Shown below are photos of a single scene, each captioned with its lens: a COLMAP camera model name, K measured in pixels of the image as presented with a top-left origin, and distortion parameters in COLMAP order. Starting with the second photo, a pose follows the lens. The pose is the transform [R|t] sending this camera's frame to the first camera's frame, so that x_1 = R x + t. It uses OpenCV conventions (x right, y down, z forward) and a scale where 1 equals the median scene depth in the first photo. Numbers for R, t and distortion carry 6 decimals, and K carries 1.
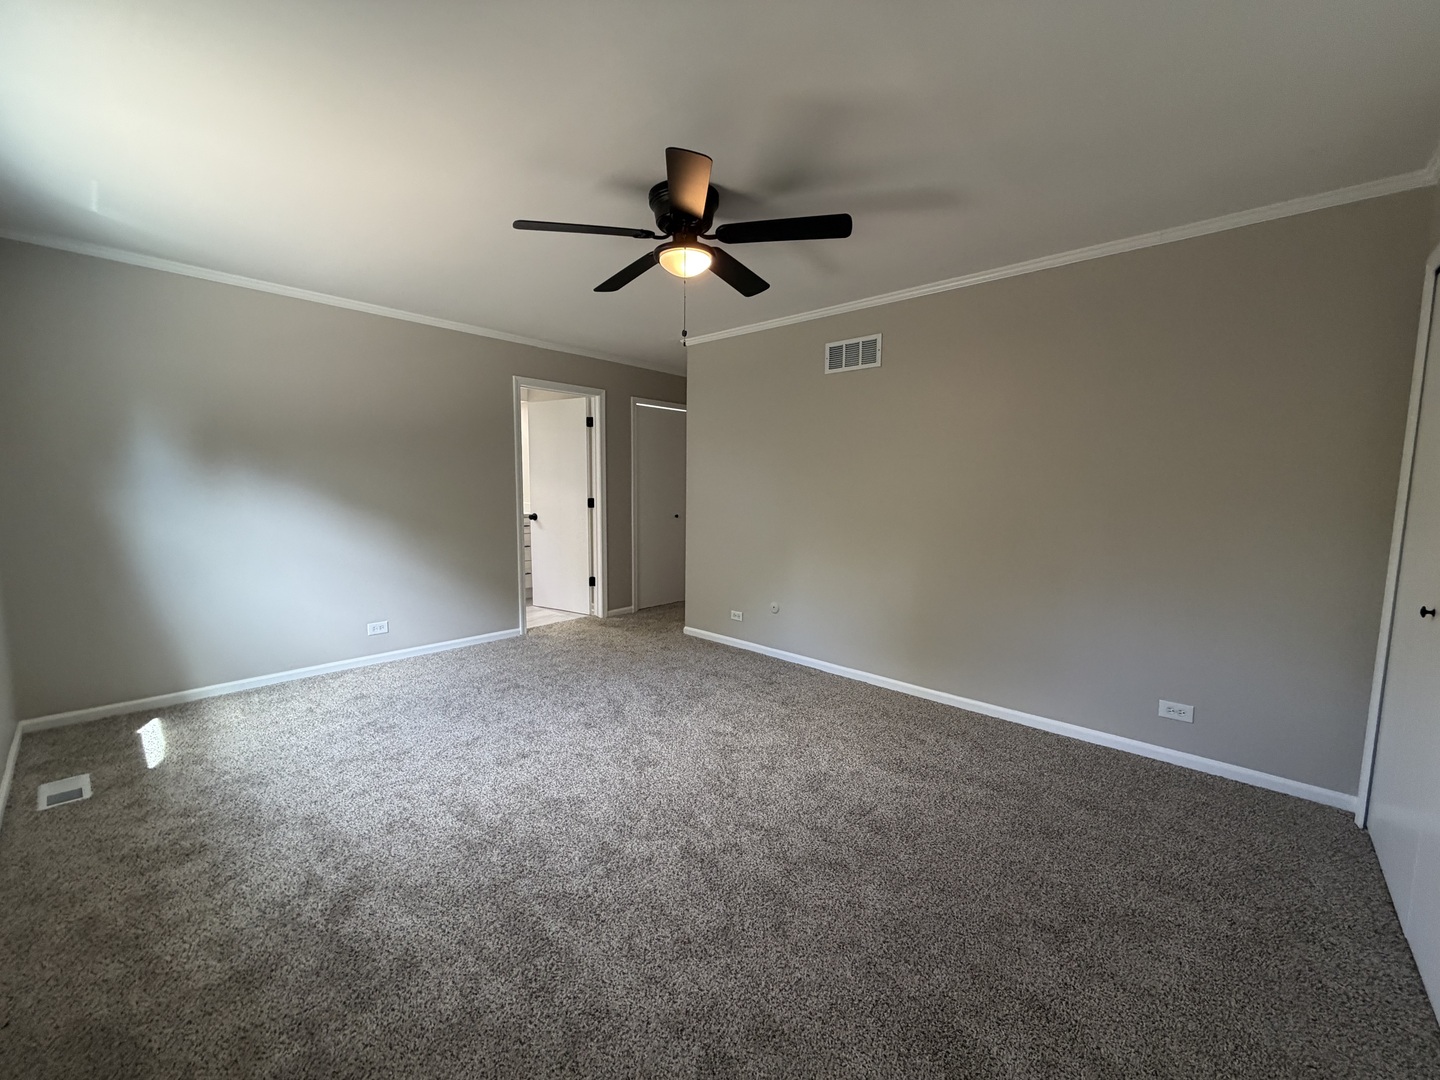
lens RADIAL K [[574.7, 0, 721.5], [0, 574.7, 533.1], [0, 0, 1]] dist [-0.000690, -0.000120]
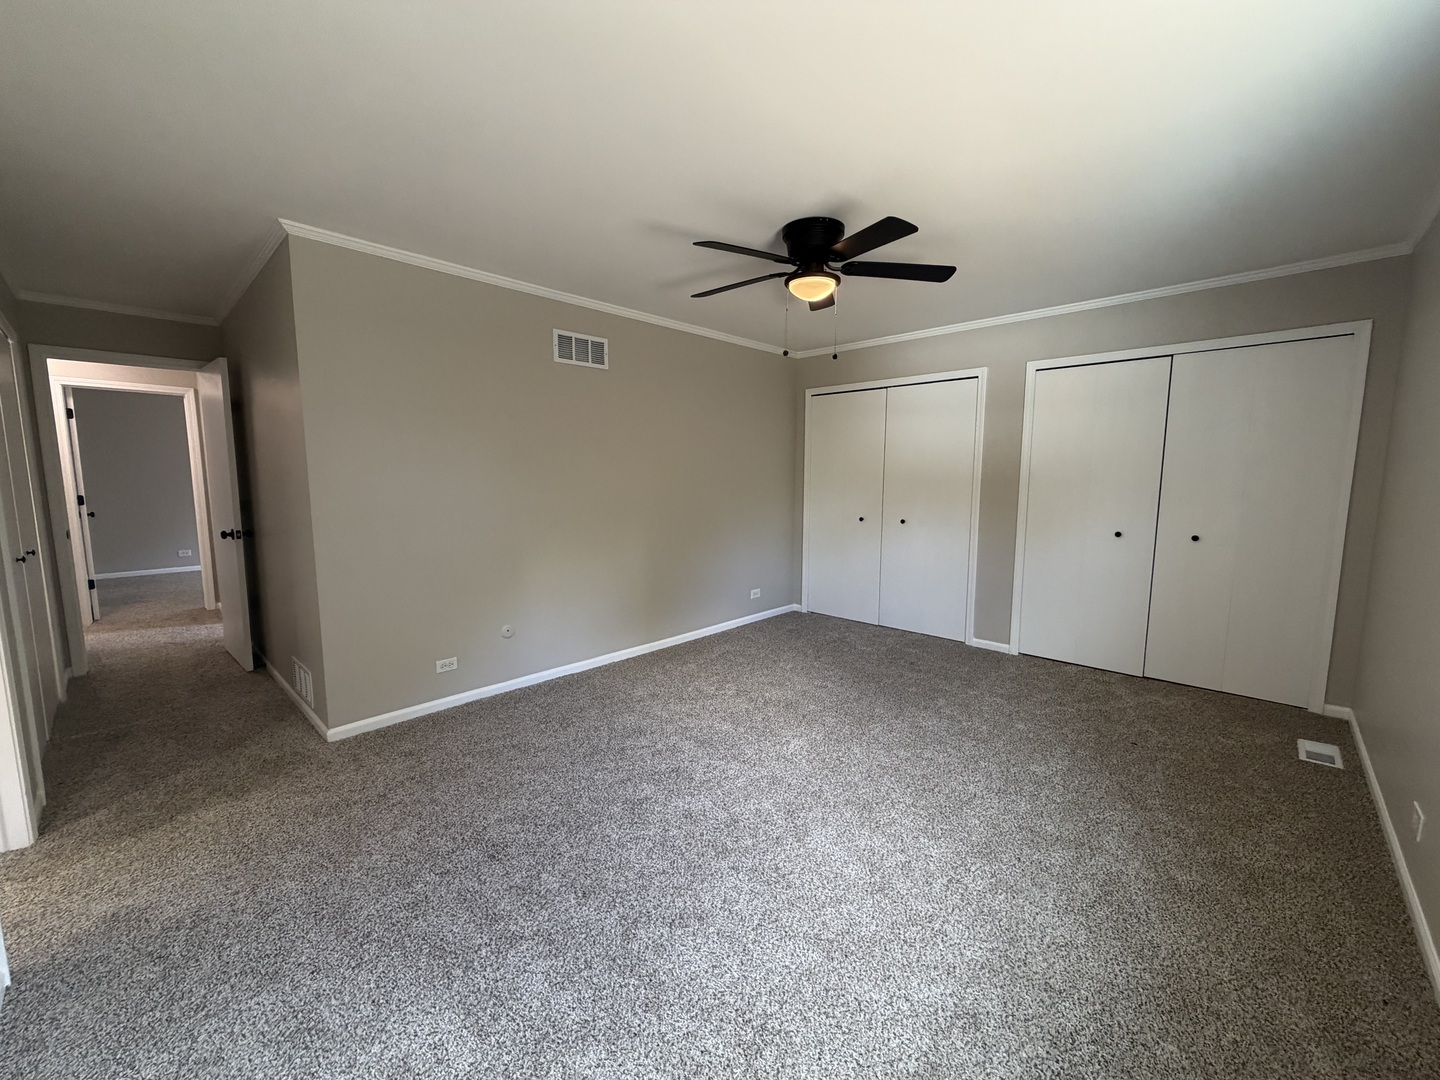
lens RADIAL K [[574.7, 0, 723.5], [0, 574.7, 545.4], [0, 0, 1]] dist [-0.000690, -0.000120]
pose [[0.019776, -0.126395, 0.991783, -0.795267], [0.097877, 0.987457, 0.123892, -0.071906], [-0.995002, 0.094622, 0.031899, 0.741744]]
